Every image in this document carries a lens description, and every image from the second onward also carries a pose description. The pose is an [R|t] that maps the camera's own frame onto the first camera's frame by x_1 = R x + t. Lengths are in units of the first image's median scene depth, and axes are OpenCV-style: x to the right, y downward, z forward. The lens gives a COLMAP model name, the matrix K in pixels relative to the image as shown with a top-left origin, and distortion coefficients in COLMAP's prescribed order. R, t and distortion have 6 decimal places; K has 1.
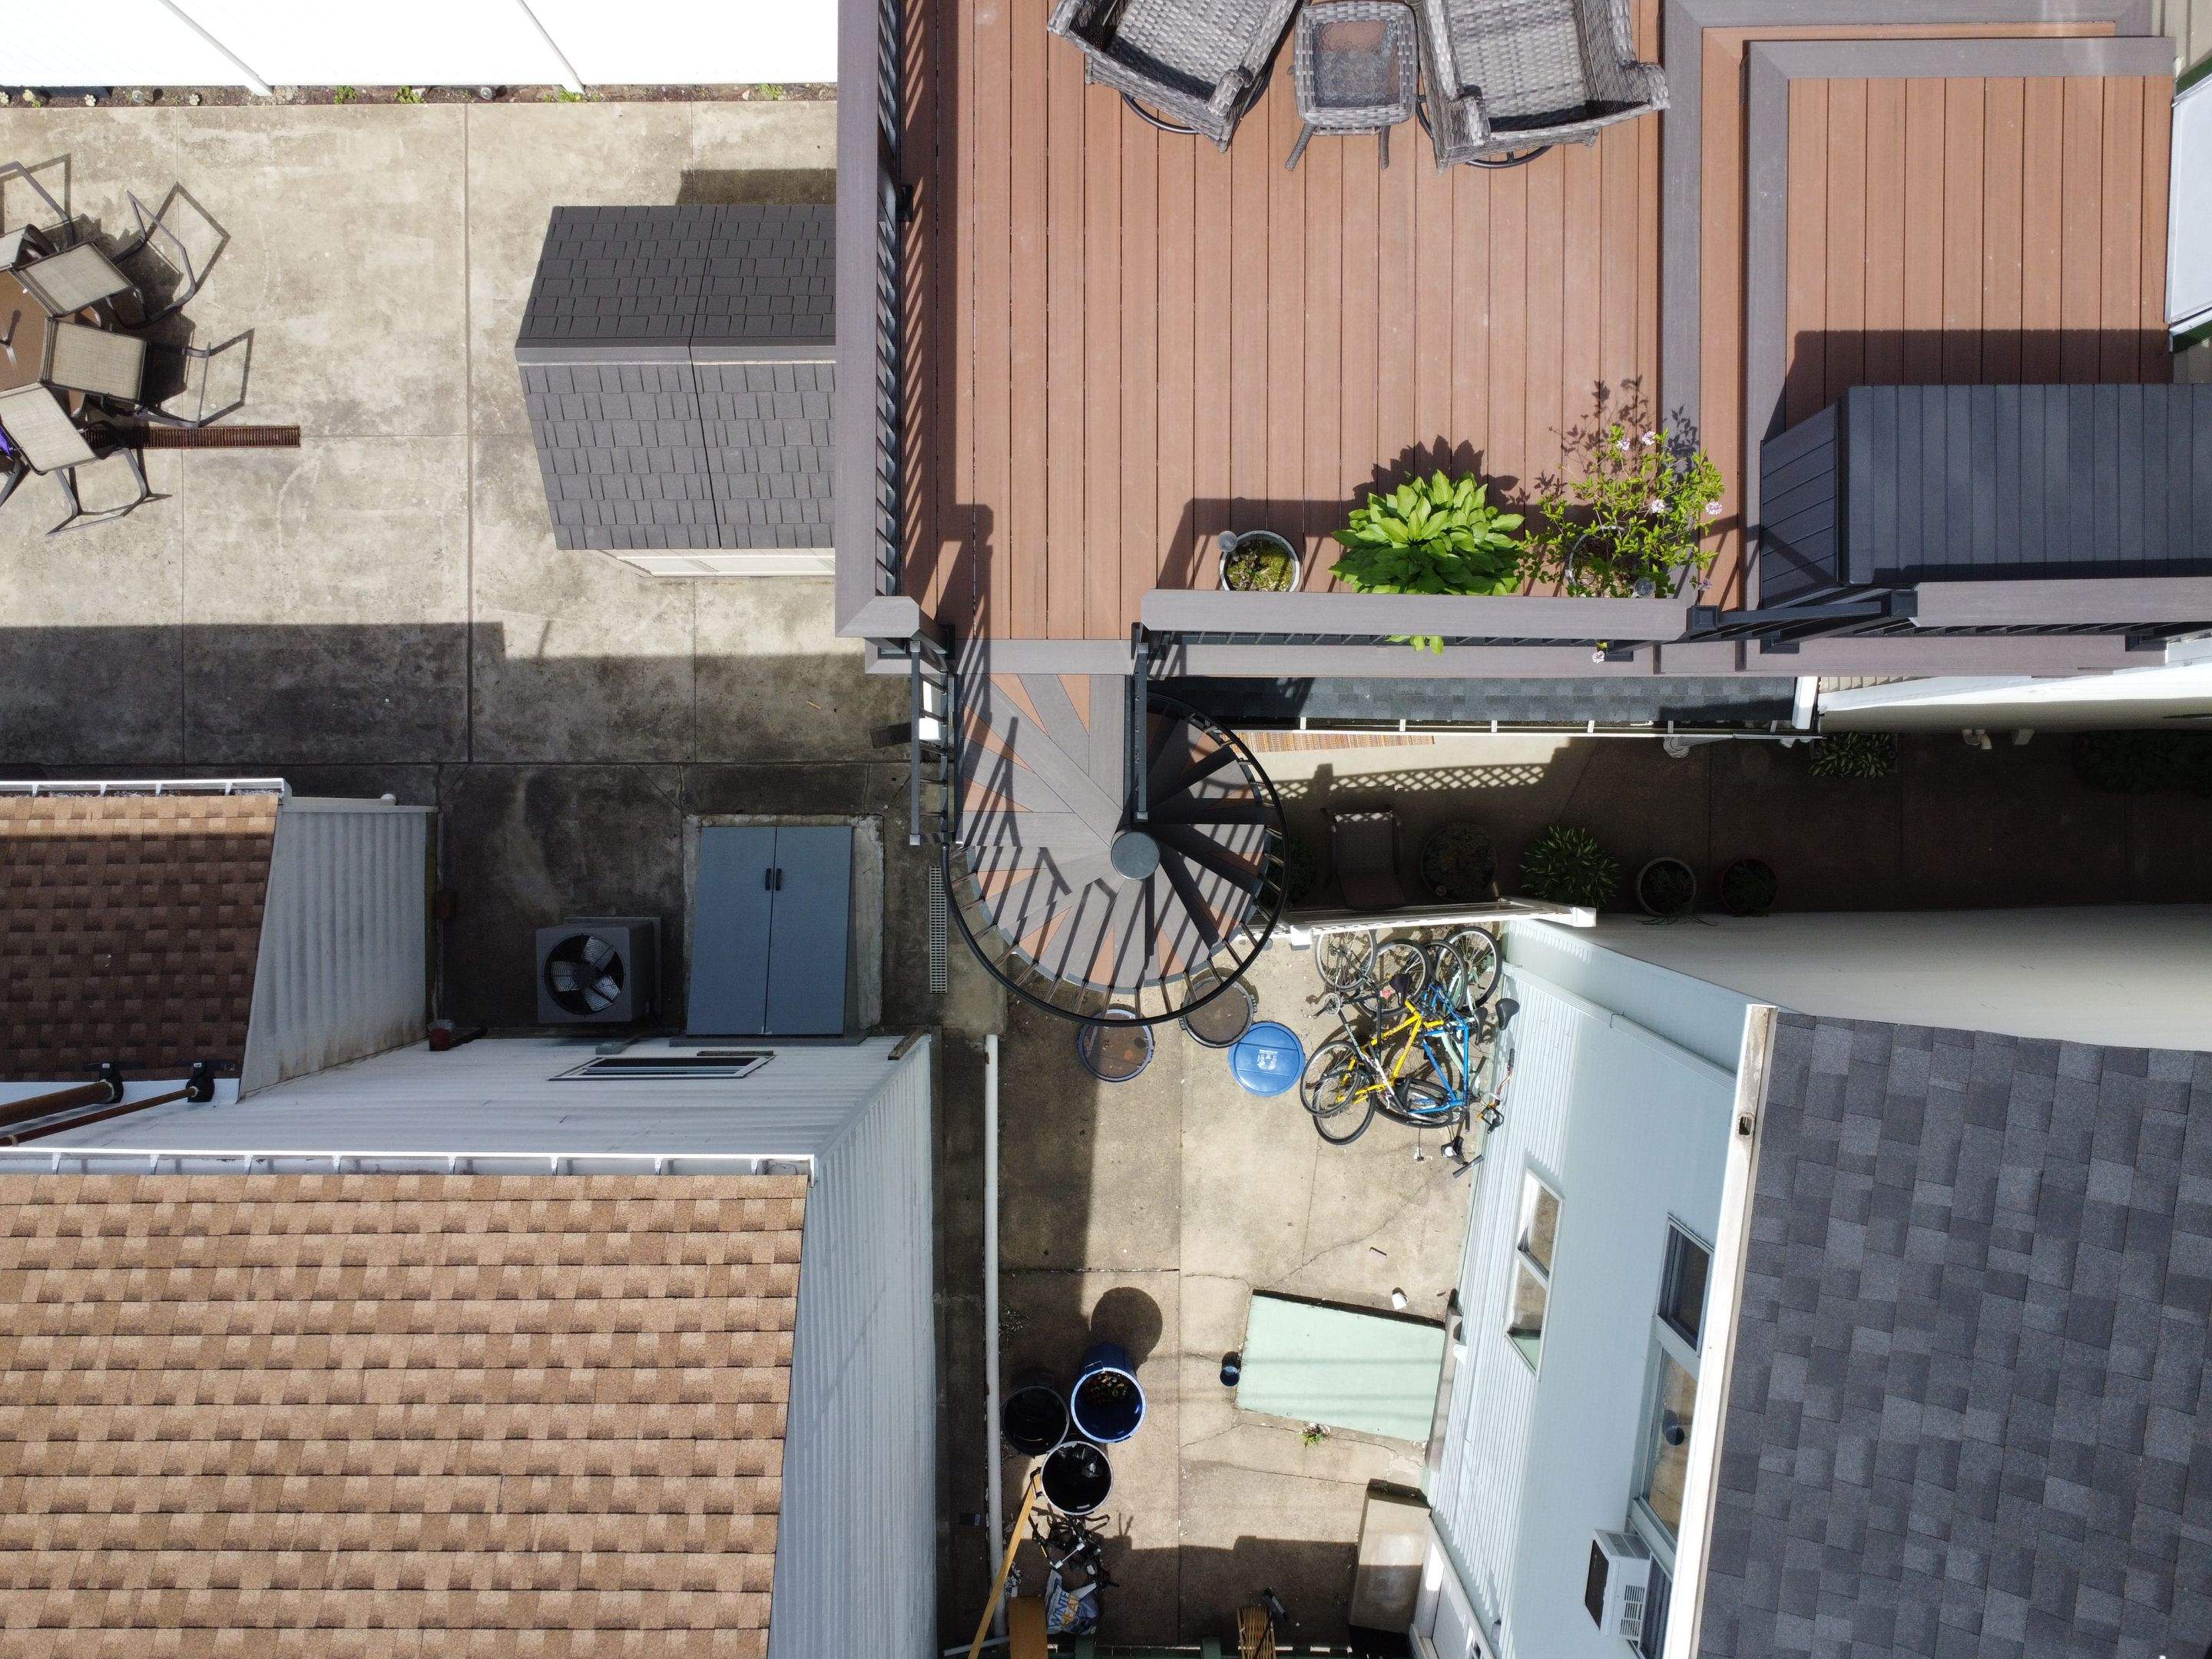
lens RADIAL K [[1650.5, 0, 1098.1], [0, 1650.5, 832.2], [0, 0, 1]] dist [0.003927, 0.001948]
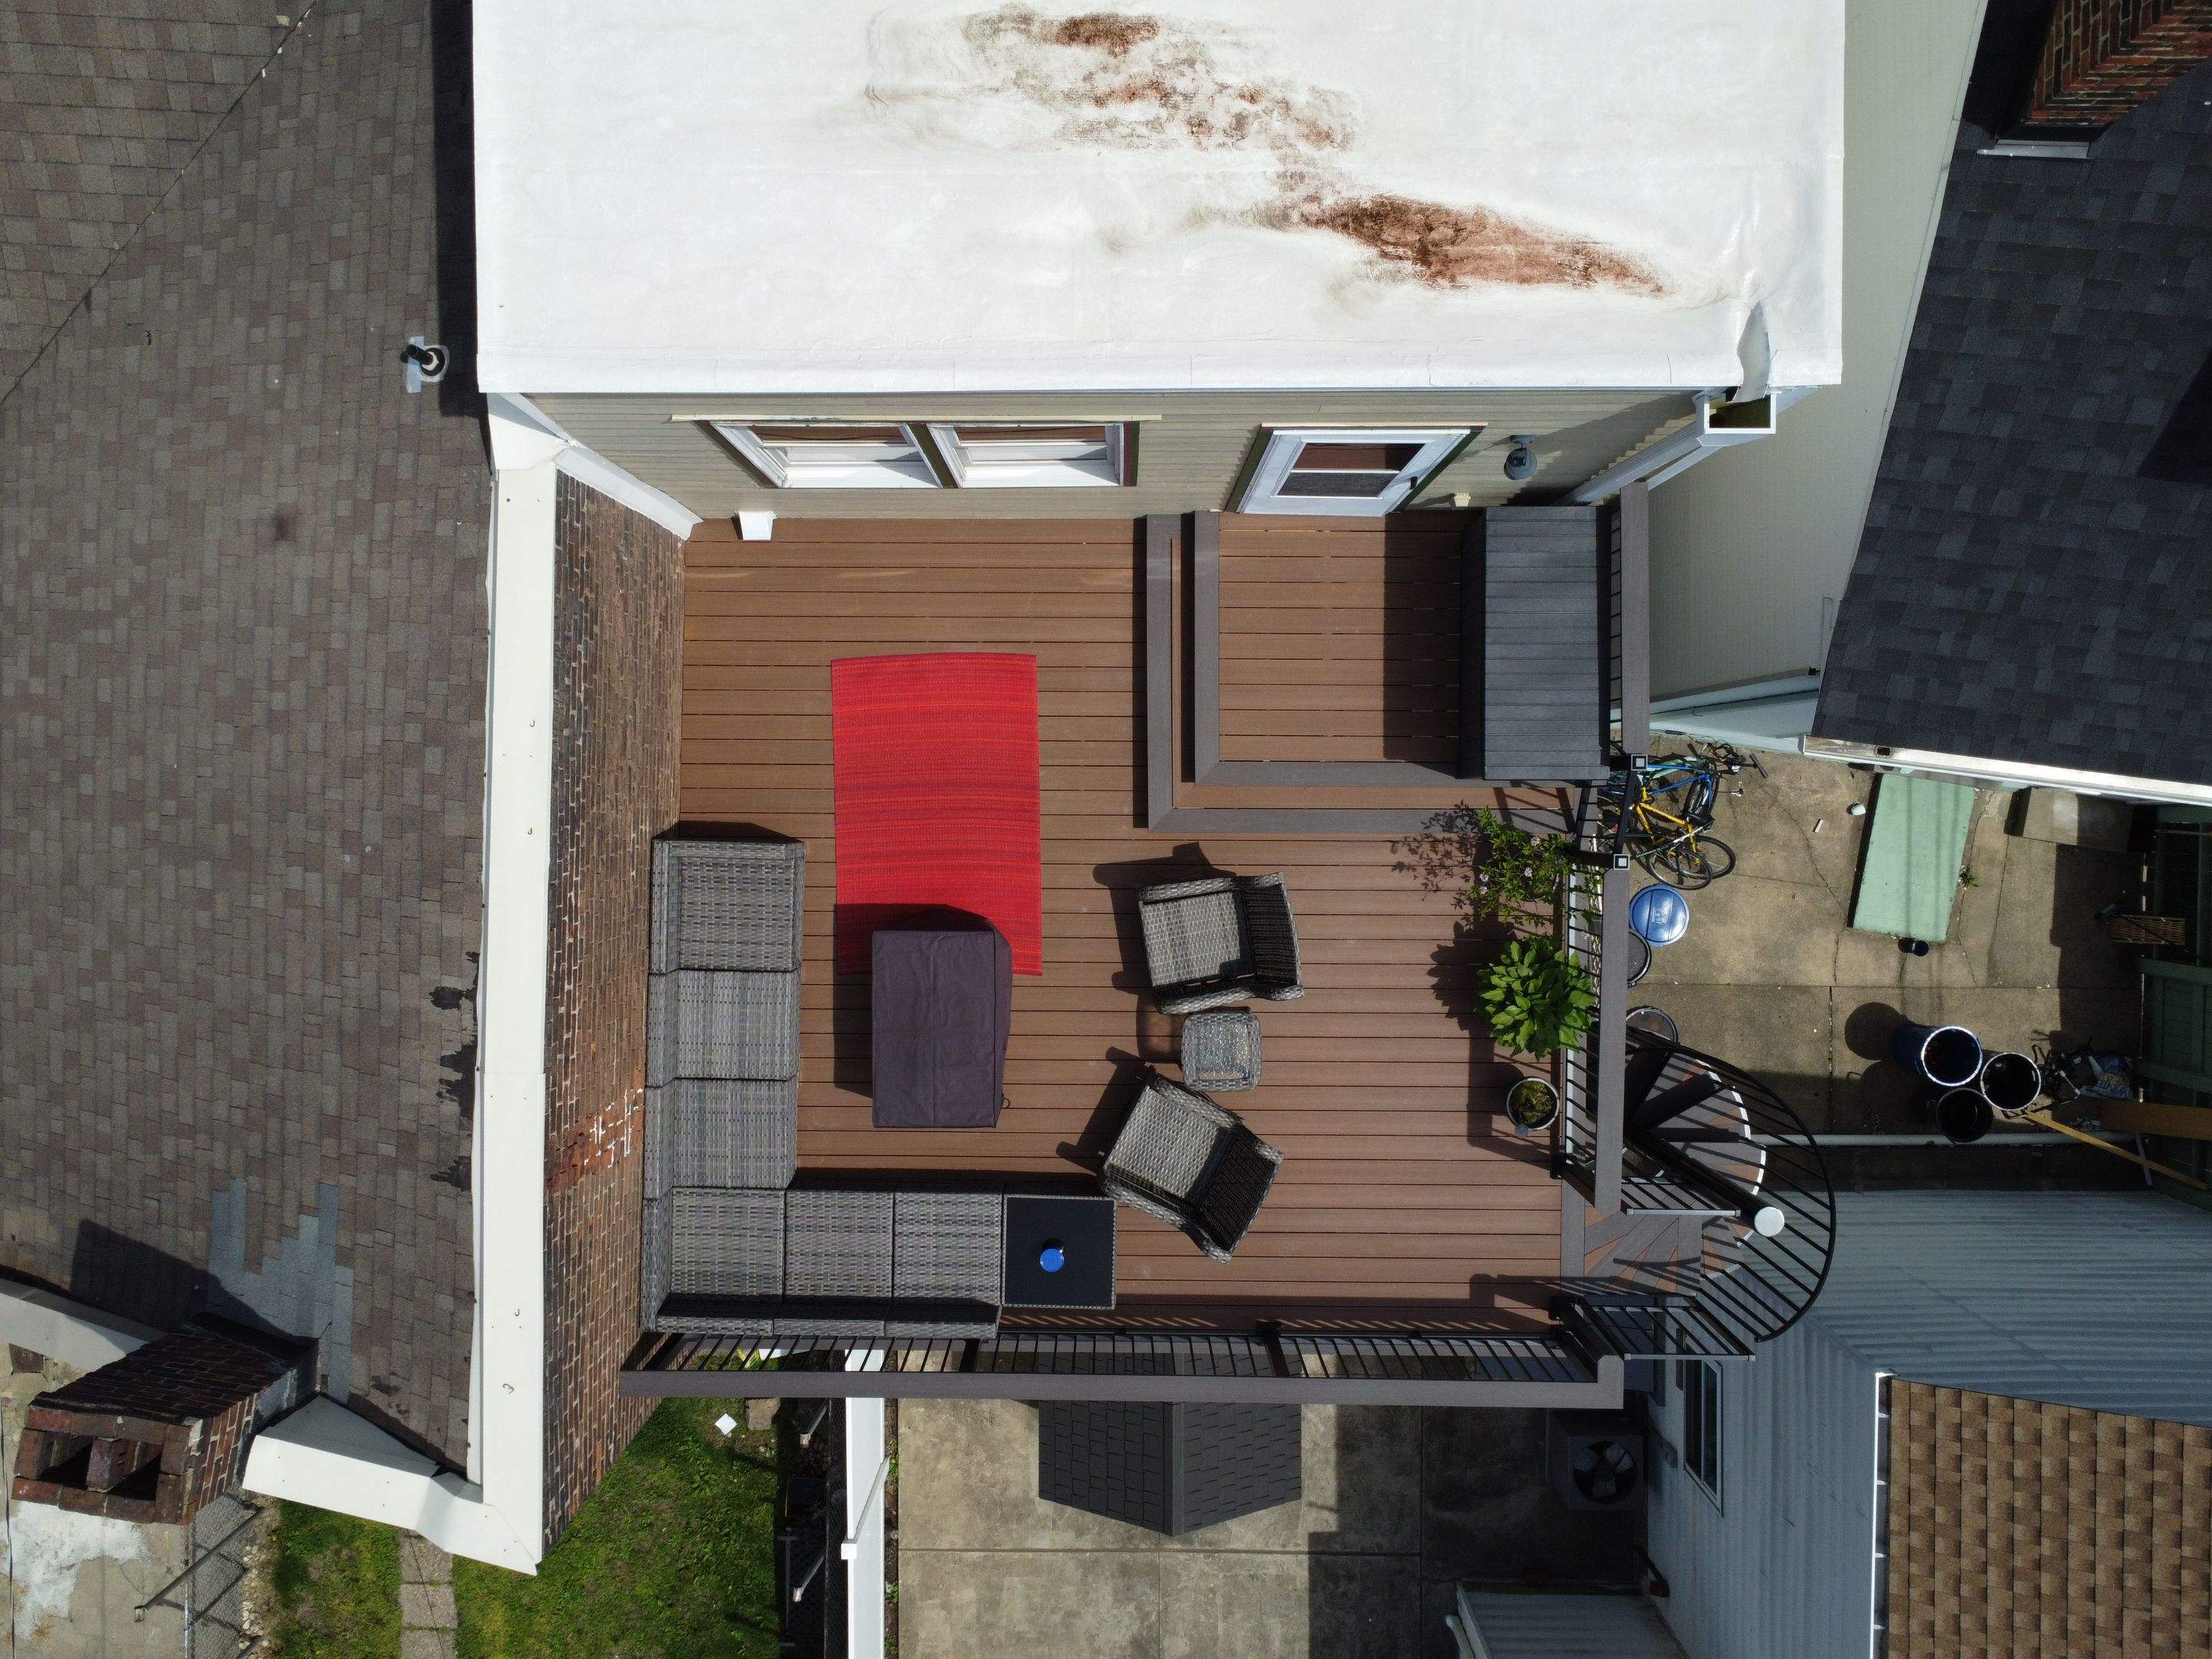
lens RADIAL K [[1650.5, 0, 1098.1], [0, 1650.5, 832.2], [0, 0, 1]] dist [0.003927, 0.001948]
pose [[0.003044, -0.999972, -0.006775, 0.317284], [0.999567, 0.003241, -0.029256, -0.456059], [0.029278, -0.006683, 0.999549, -0.461716]]
